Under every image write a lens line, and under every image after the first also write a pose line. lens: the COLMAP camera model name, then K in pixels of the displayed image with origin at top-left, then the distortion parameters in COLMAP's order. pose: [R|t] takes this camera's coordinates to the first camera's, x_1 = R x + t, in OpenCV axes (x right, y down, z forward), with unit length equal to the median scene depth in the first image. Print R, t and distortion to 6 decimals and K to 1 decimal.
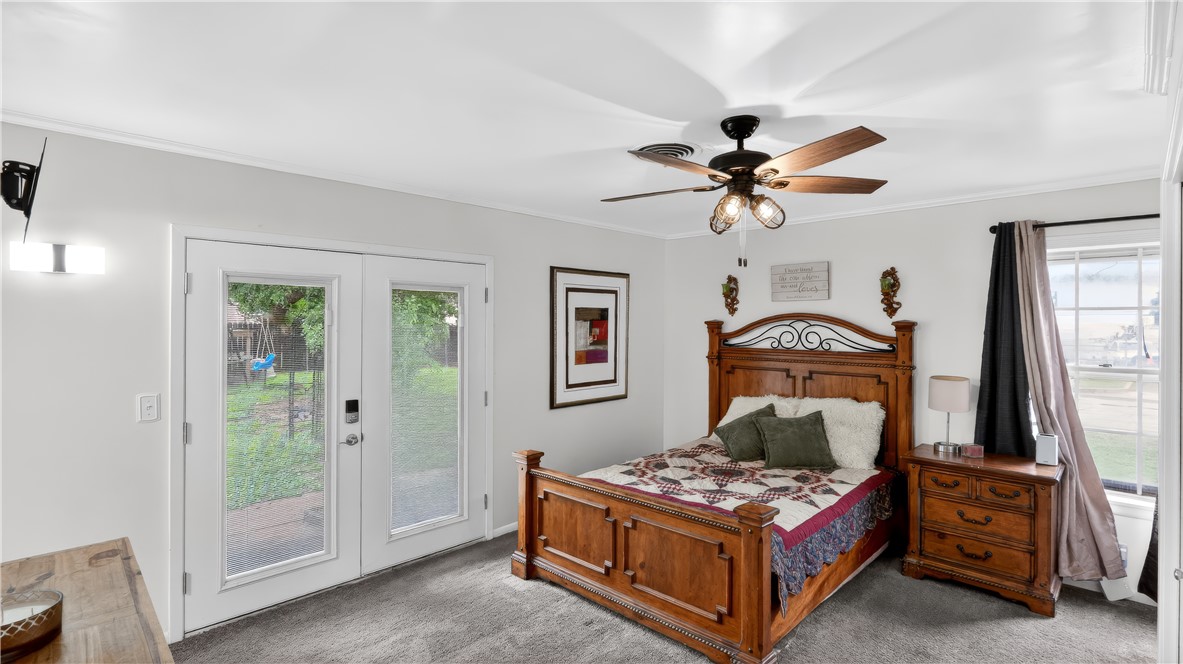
lens RADIAL K [[555.9, 0, 585.7], [0, 555.9, 327.7], [0, 0, 1]] dist [-0.006345, 0.000257]
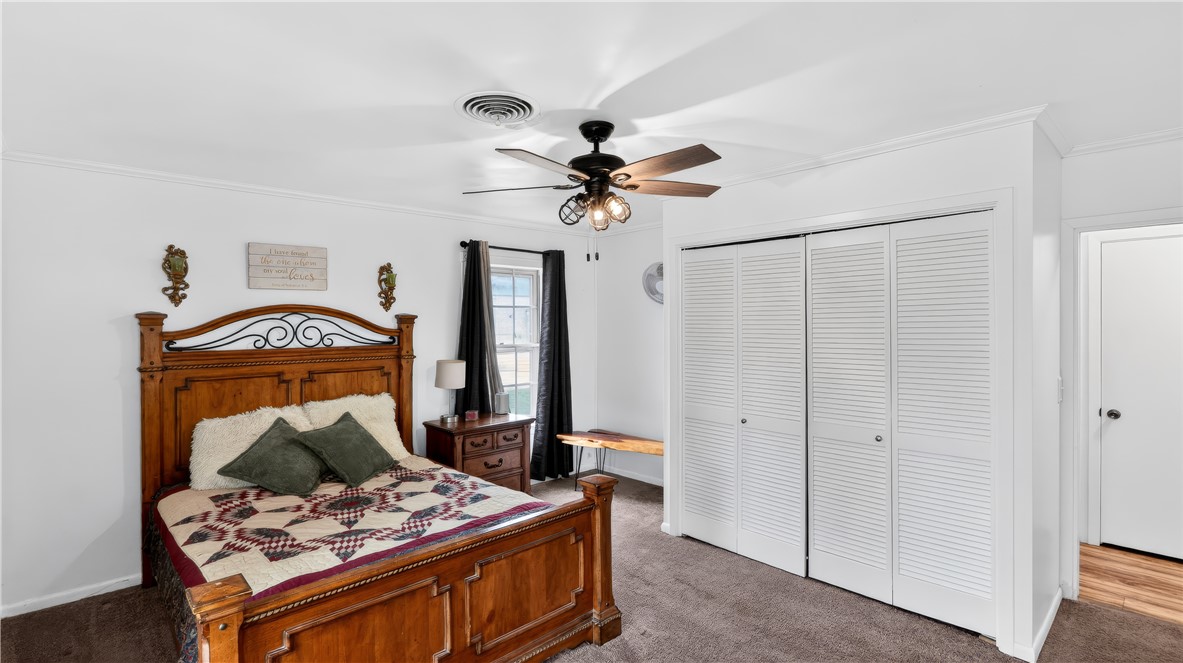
lens RADIAL K [[555.9, 0, 585.7], [0, 555.9, 327.2], [0, 0, 1]] dist [-0.006345, 0.000257]
pose [[0.036542, -0.016281, 0.999199, -0.451394], [0.013362, 0.999786, 0.015802, 0.000729], [-0.999243, 0.012774, 0.036751, 0.545913]]
